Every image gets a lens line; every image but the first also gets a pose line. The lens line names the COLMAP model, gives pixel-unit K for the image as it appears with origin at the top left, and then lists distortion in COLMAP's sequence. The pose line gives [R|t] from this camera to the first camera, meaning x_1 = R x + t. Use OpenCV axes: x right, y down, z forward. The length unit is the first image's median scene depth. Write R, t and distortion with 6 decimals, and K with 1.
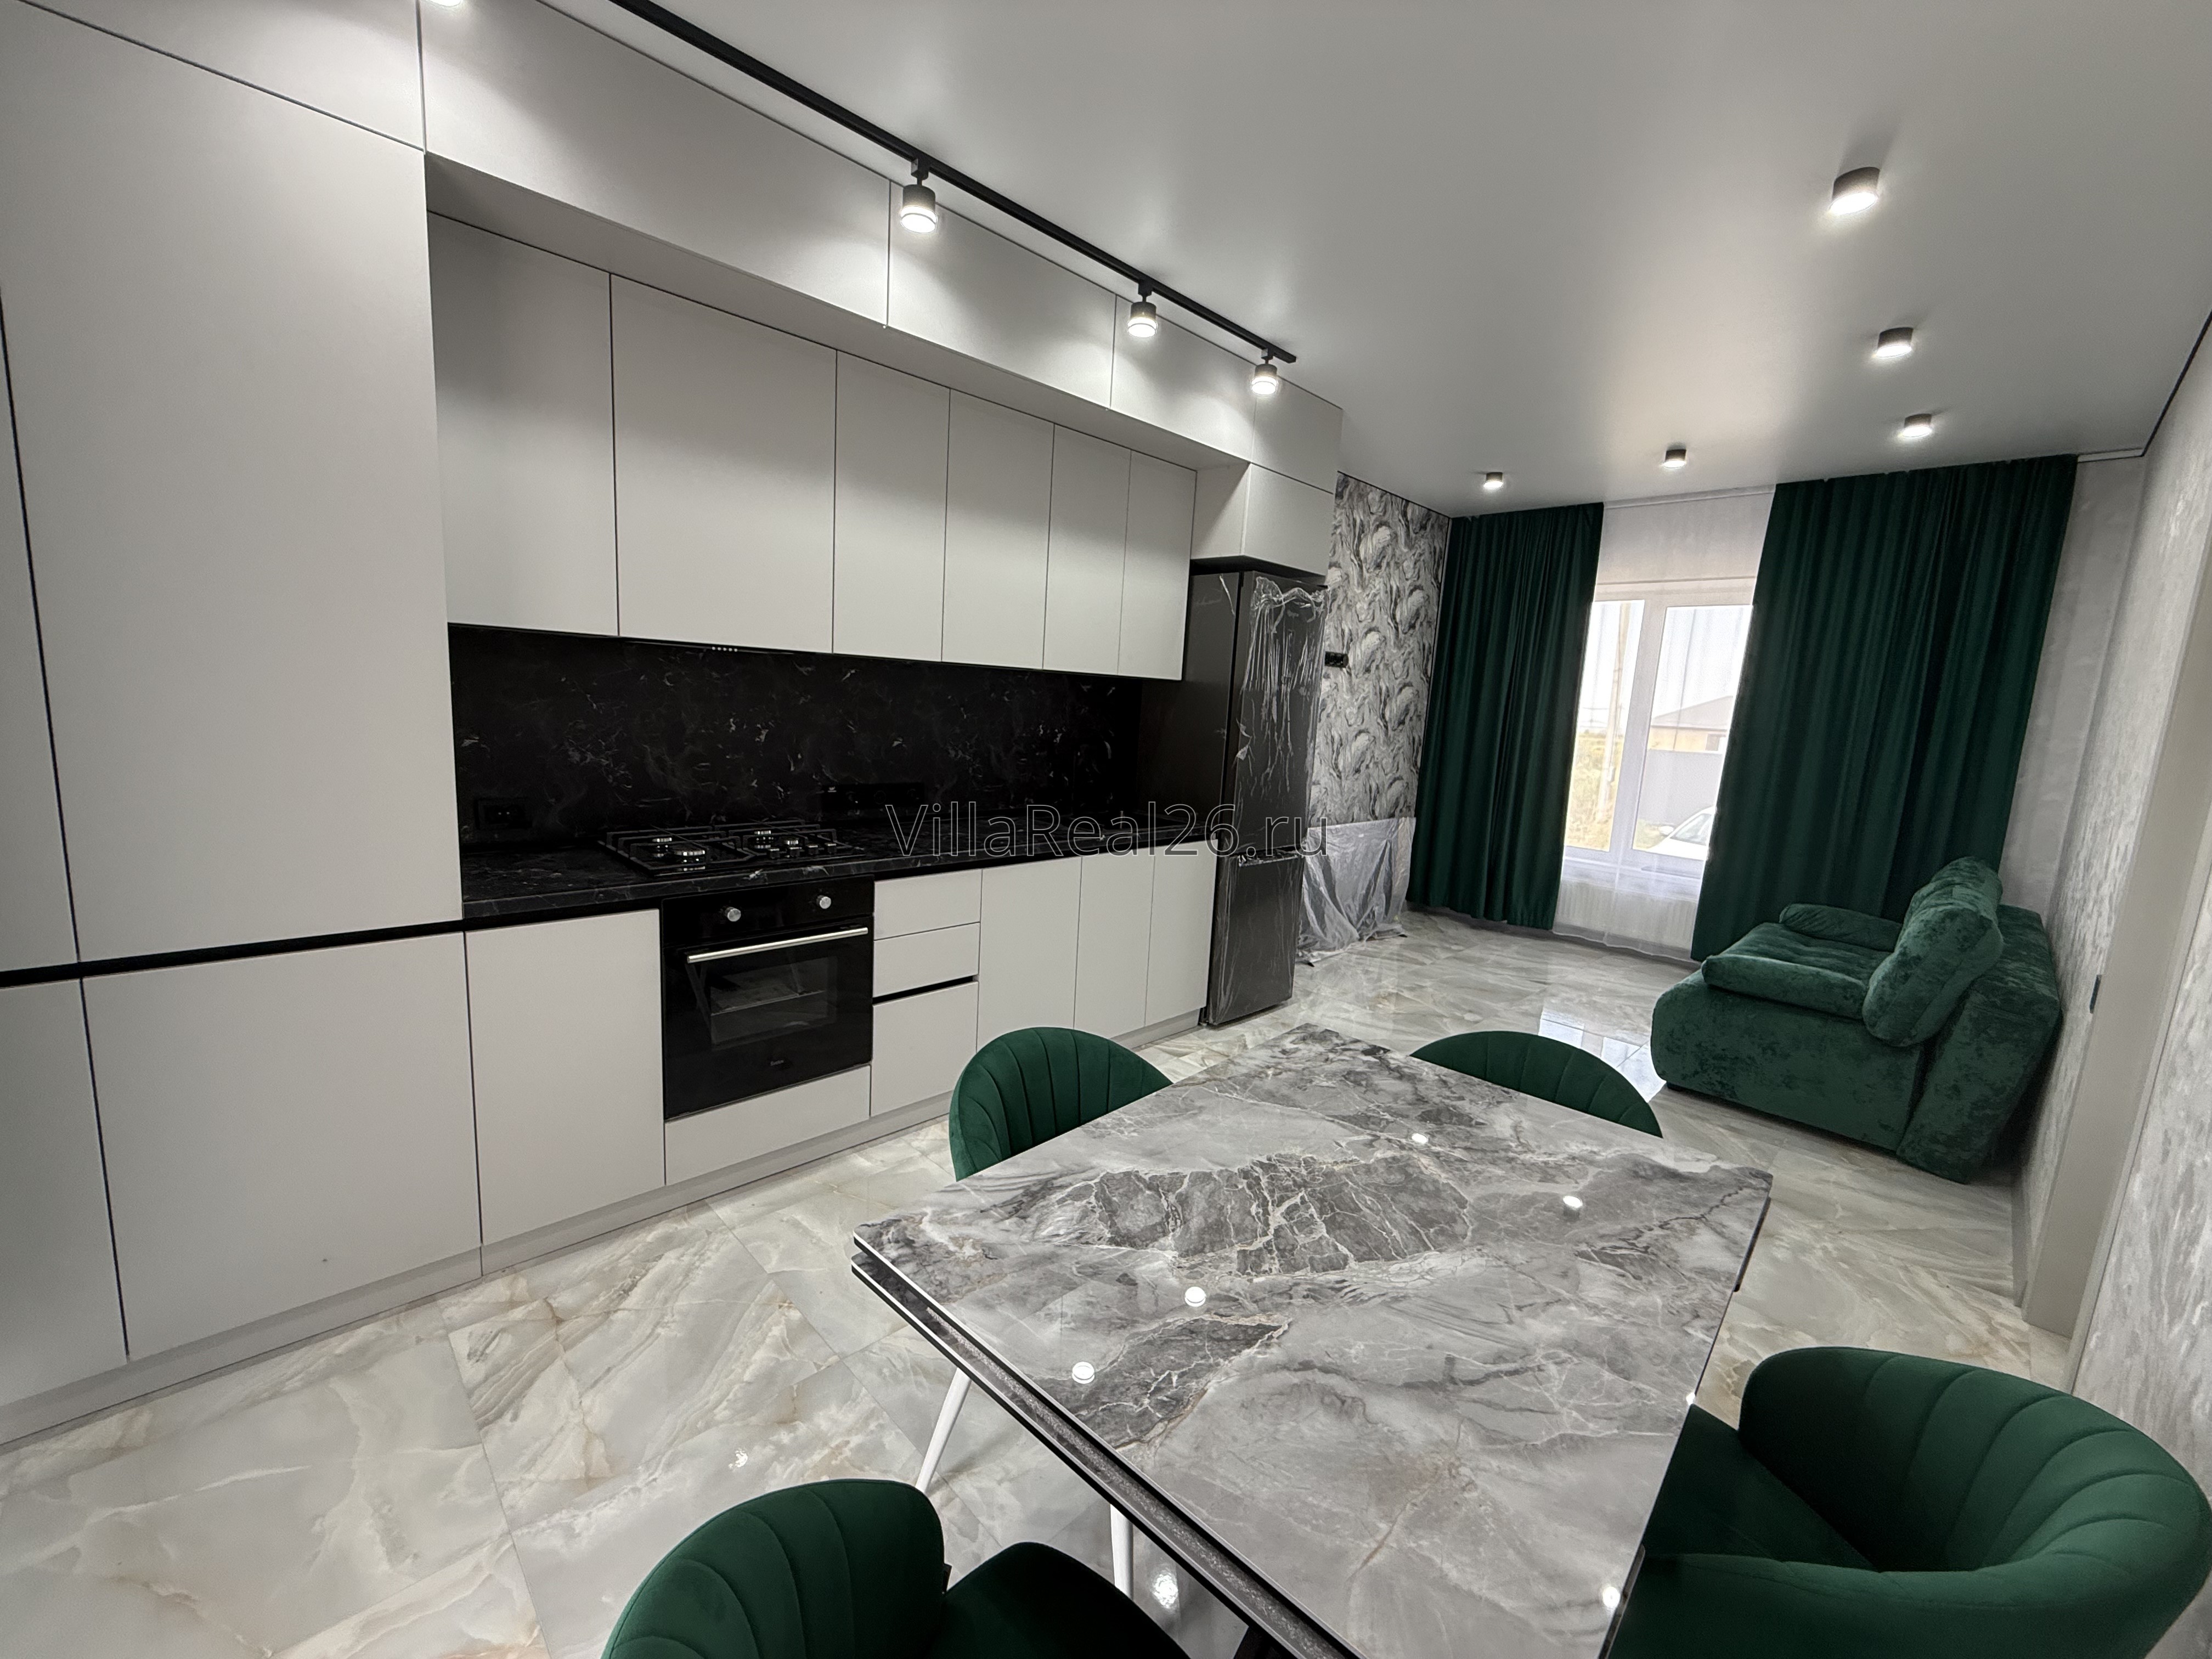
lens RADIAL K [[854.2, 0, 1104.2], [0, 854.2, 821.3], [0, 0, 1]] dist [-0.001920, -0.000112]
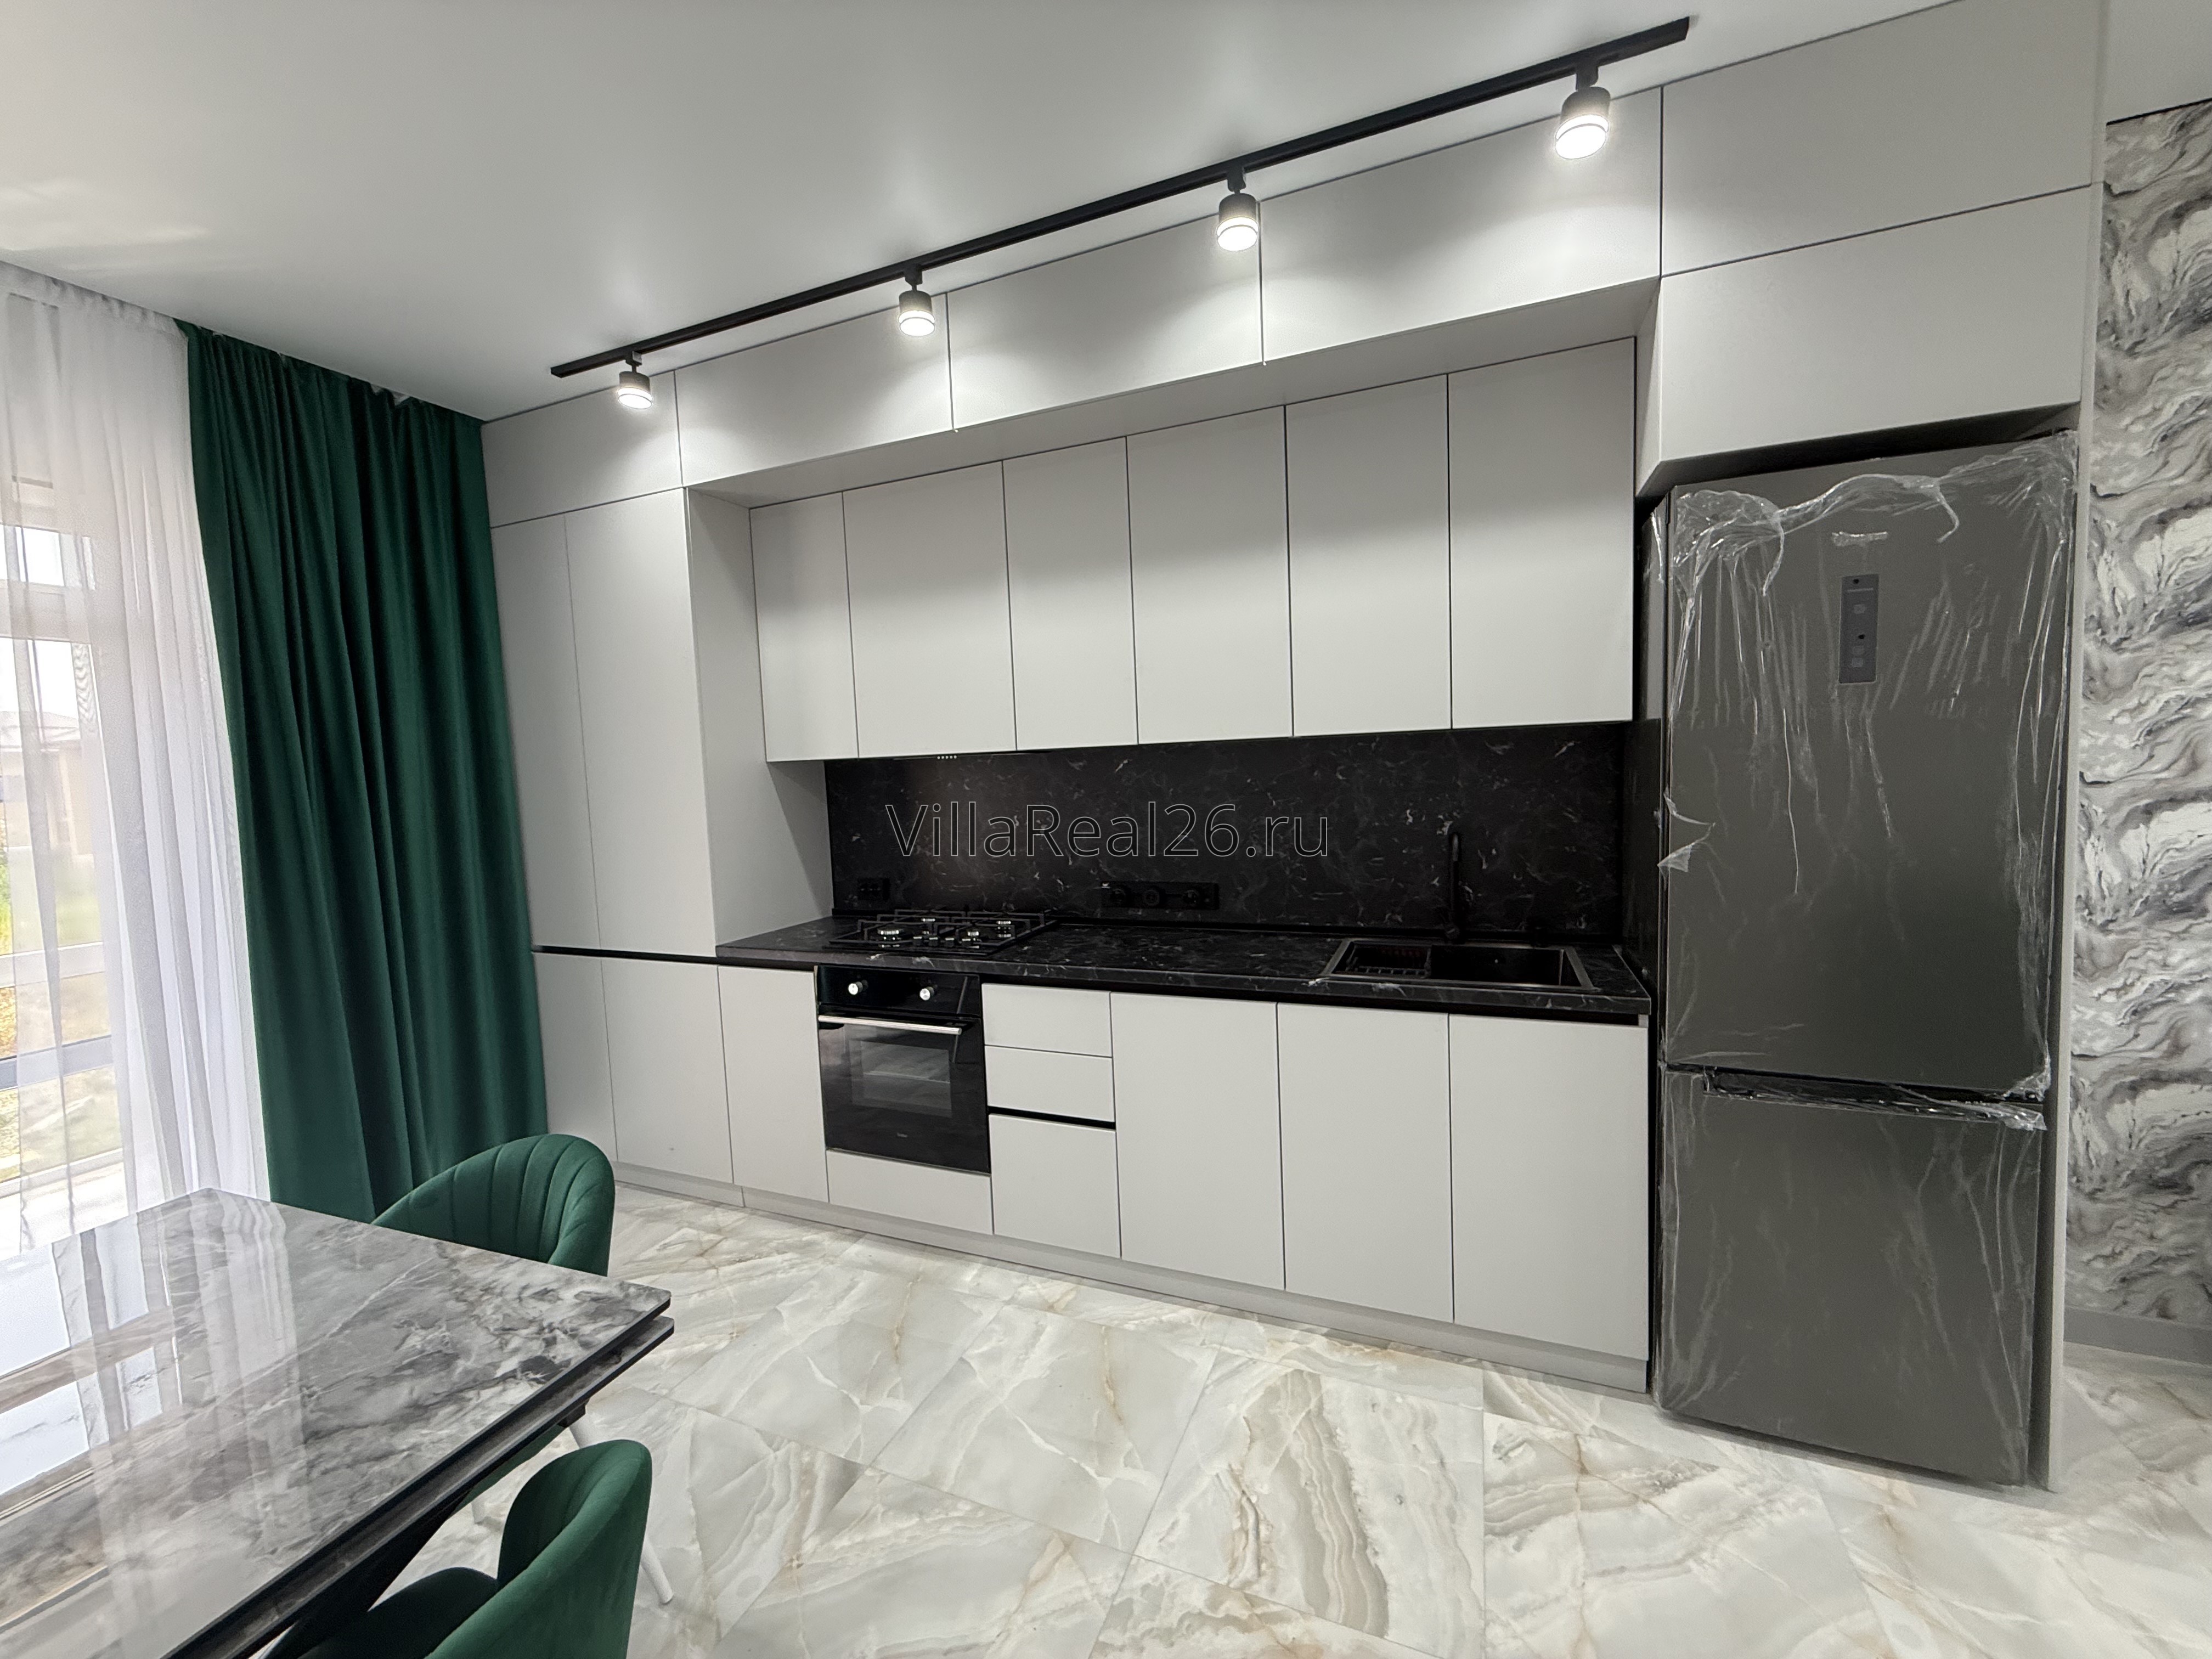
lens RADIAL K [[873.2, 0, 1106.0], [0, 873.2, 829.5], [0, 0, 1]] dist [-0.000911, -0.000078]
pose [[0.398348, -0.003224, -0.917229, 0.565446], [-0.072133, 0.996787, -0.034830, -0.064396], [0.914394, 0.080038, 0.396836, 0.590224]]
